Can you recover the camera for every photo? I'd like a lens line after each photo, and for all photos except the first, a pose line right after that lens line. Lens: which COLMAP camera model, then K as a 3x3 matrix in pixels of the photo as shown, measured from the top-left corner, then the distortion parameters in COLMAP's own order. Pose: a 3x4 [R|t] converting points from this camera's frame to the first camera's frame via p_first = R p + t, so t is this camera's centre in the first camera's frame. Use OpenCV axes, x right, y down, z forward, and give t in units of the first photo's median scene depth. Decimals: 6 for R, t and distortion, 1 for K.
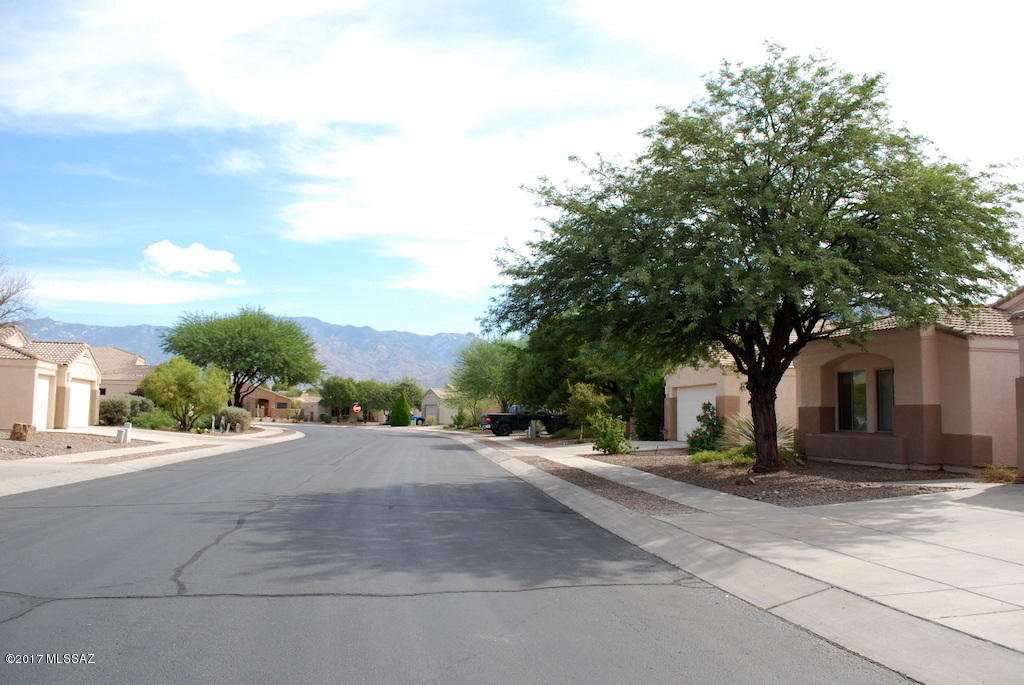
lens RADIAL K [[811.8, 0, 509.7], [0, 811.8, 342.3], [0, 0, 1]] dist [-0.074811, 0.003279]
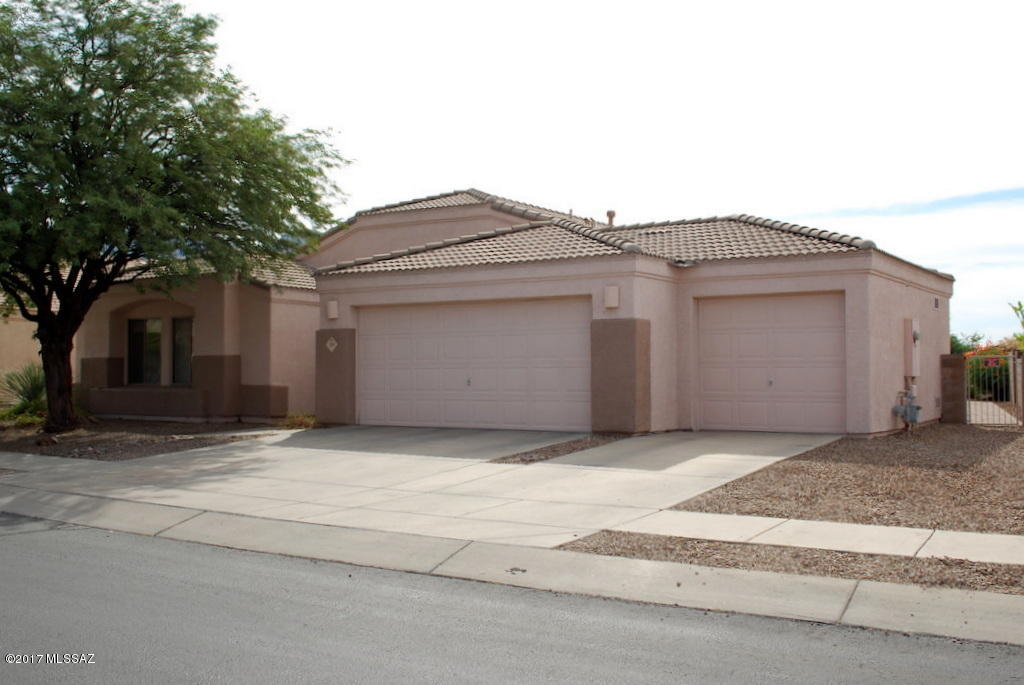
lens RADIAL K [[967.5, 0, 512.6], [0, 967.5, 340.7], [0, 0, 1]] dist [0.010094, 0.000000]
pose [[0.701465, 0.004586, 0.712690, -0.092738], [-0.049397, 0.997887, 0.042198, -0.008125], [-0.710990, -0.064805, 0.700209, -0.095764]]
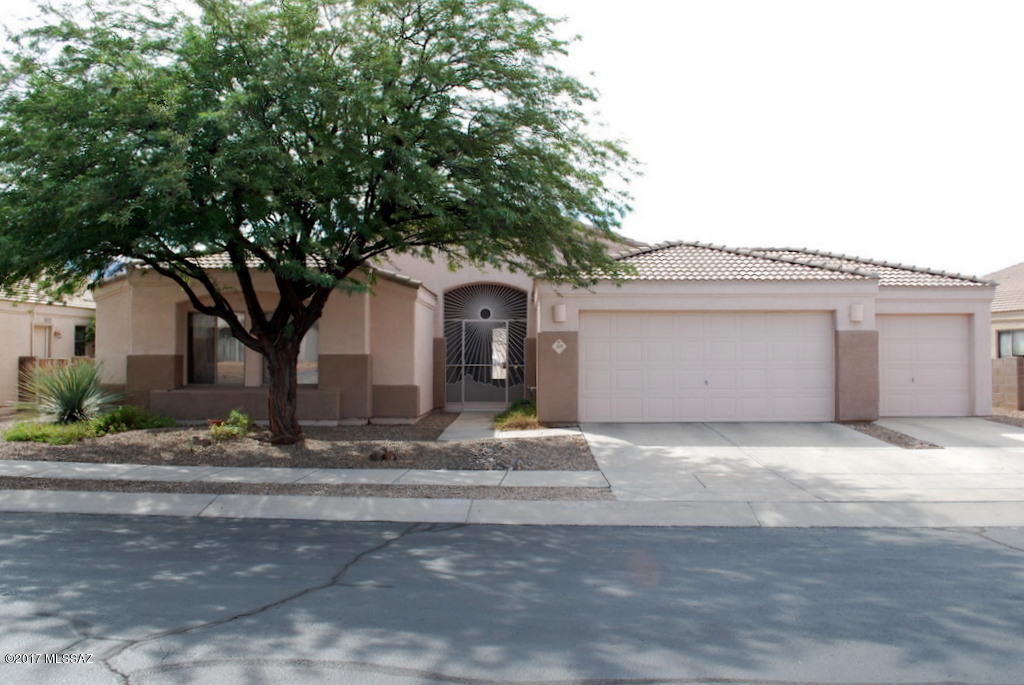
lens RADIAL K [[869.7, 0, 511.5], [0, 869.7, 342.7], [0, 0, 1]] dist [-0.014252, -0.002752]
pose [[0.235015, 0.003159, 0.971987, -0.513586], [-0.082351, 0.996464, 0.016673, 0.041804], [-0.968497, -0.083962, 0.234444, 0.730655]]
